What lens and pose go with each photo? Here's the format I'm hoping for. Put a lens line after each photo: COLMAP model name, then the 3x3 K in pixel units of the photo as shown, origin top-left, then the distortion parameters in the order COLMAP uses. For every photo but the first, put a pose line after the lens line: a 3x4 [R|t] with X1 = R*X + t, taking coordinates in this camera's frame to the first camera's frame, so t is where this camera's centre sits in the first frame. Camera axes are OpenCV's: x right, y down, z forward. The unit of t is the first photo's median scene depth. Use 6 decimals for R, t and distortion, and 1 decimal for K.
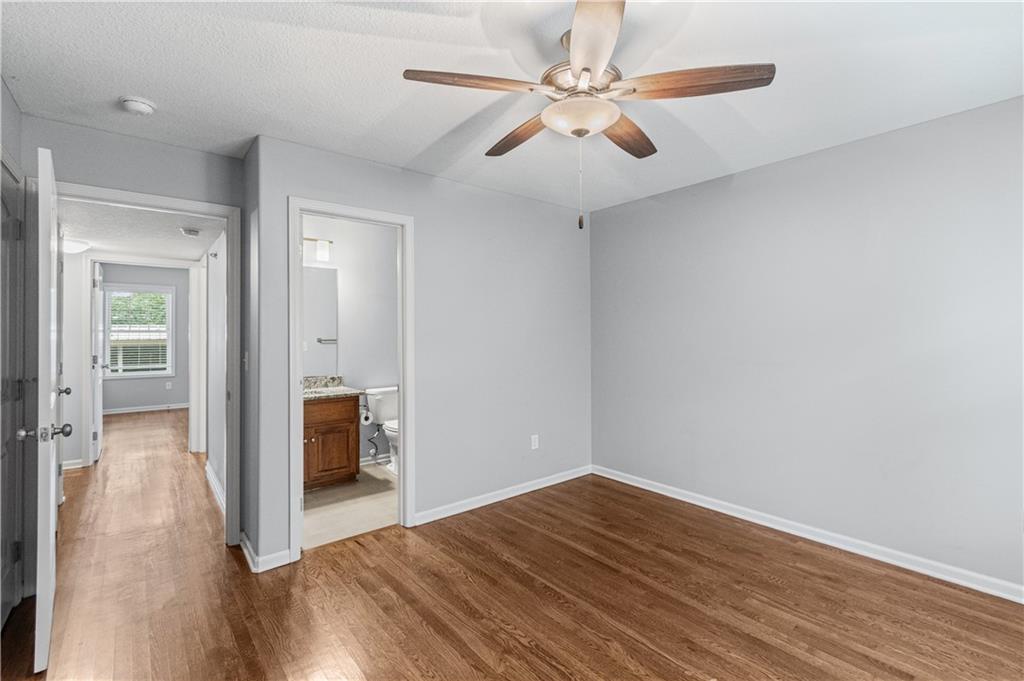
lens RADIAL K [[458.7, 0, 519.7], [0, 458.7, 339.0], [0, 0, 1]] dist [0.001216, 0.000348]
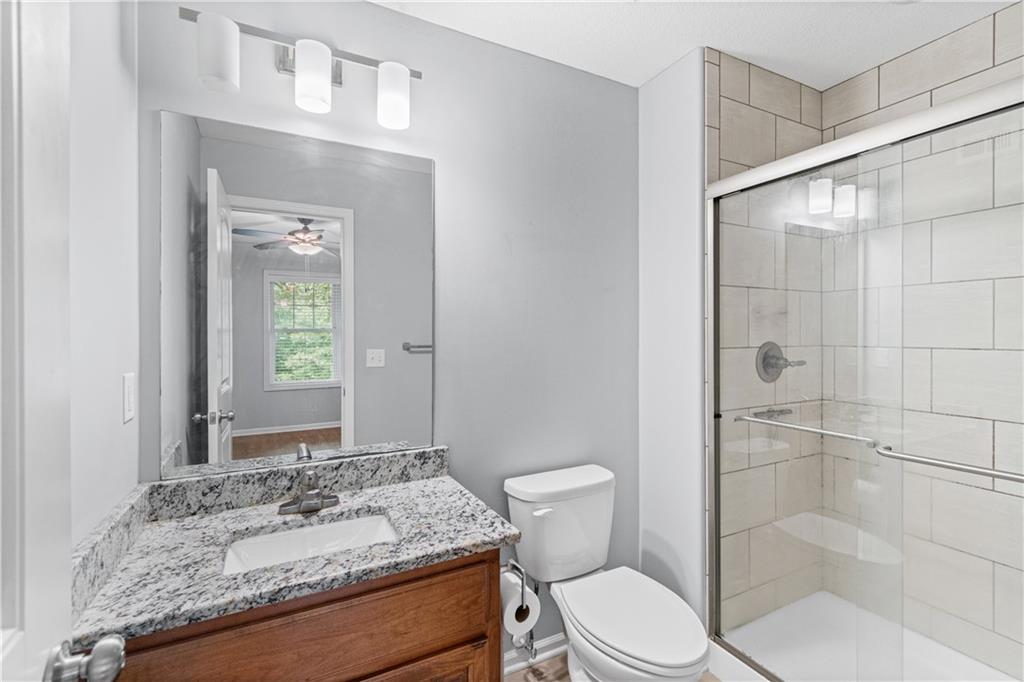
lens RADIAL K [[458.7, 0, 519.7], [0, 458.7, 339.5], [0, 0, 1]] dist [0.001216, 0.000348]
pose [[0.972413, 0.000681, -0.233267, -0.401562], [0.001977, 0.999936, 0.011157, -0.012144], [0.233259, -0.011310, 0.972349, 1.076668]]
